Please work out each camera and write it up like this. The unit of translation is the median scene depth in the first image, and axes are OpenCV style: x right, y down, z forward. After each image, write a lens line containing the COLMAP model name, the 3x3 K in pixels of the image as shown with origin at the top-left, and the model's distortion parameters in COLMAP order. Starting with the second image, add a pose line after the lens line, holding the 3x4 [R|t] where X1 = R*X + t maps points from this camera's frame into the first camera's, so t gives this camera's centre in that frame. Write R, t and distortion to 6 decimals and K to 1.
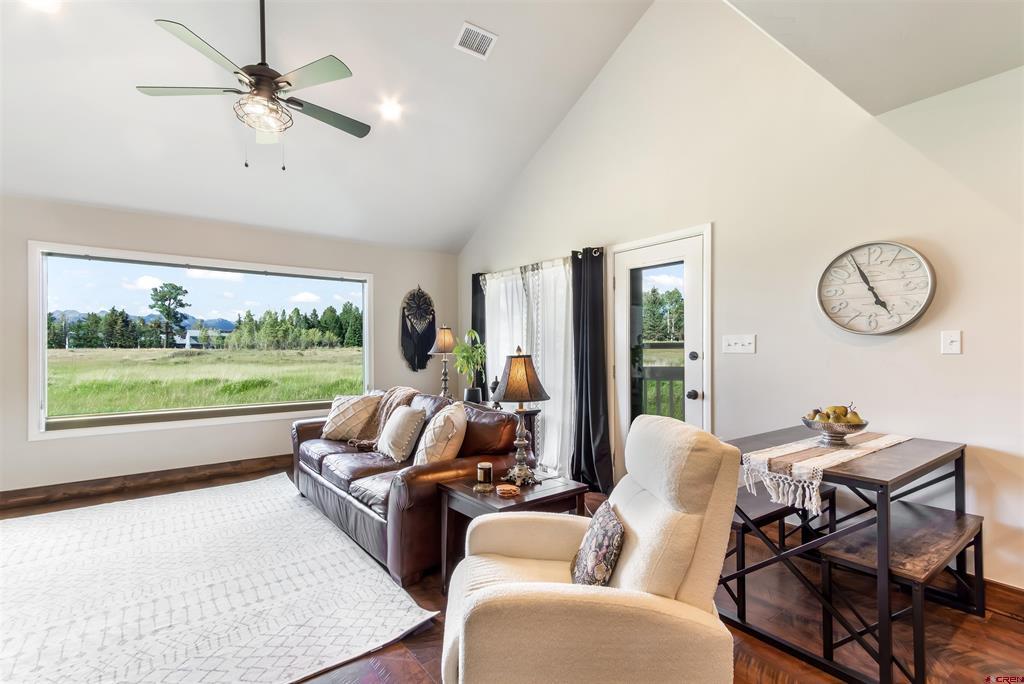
lens RADIAL K [[474.4, 0, 502.1], [0, 474.4, 350.4], [0, 0, 1]] dist [0.020144, 0.001098]
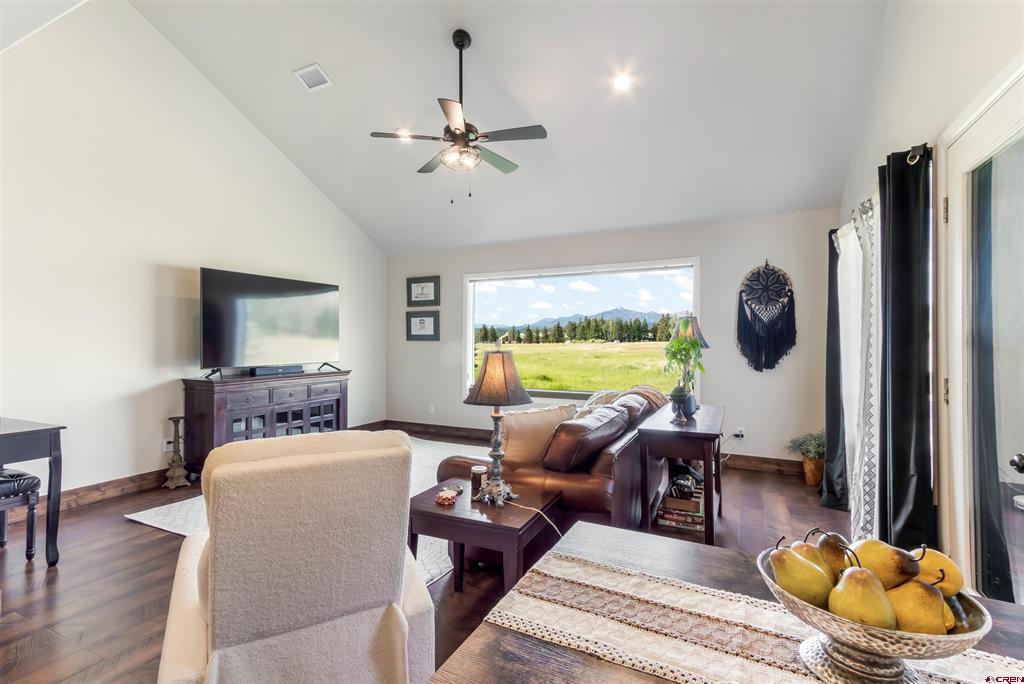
lens RADIAL K [[474.4, 0, 489.5], [0, 474.4, 336.3], [0, 0, 1]] dist [0.020144, 0.001098]
pose [[0.435983, -0.009471, -0.899905, 0.404496], [-0.003435, 0.999920, -0.012188, -0.002711], [0.899948, 0.008405, 0.435916, 0.310543]]
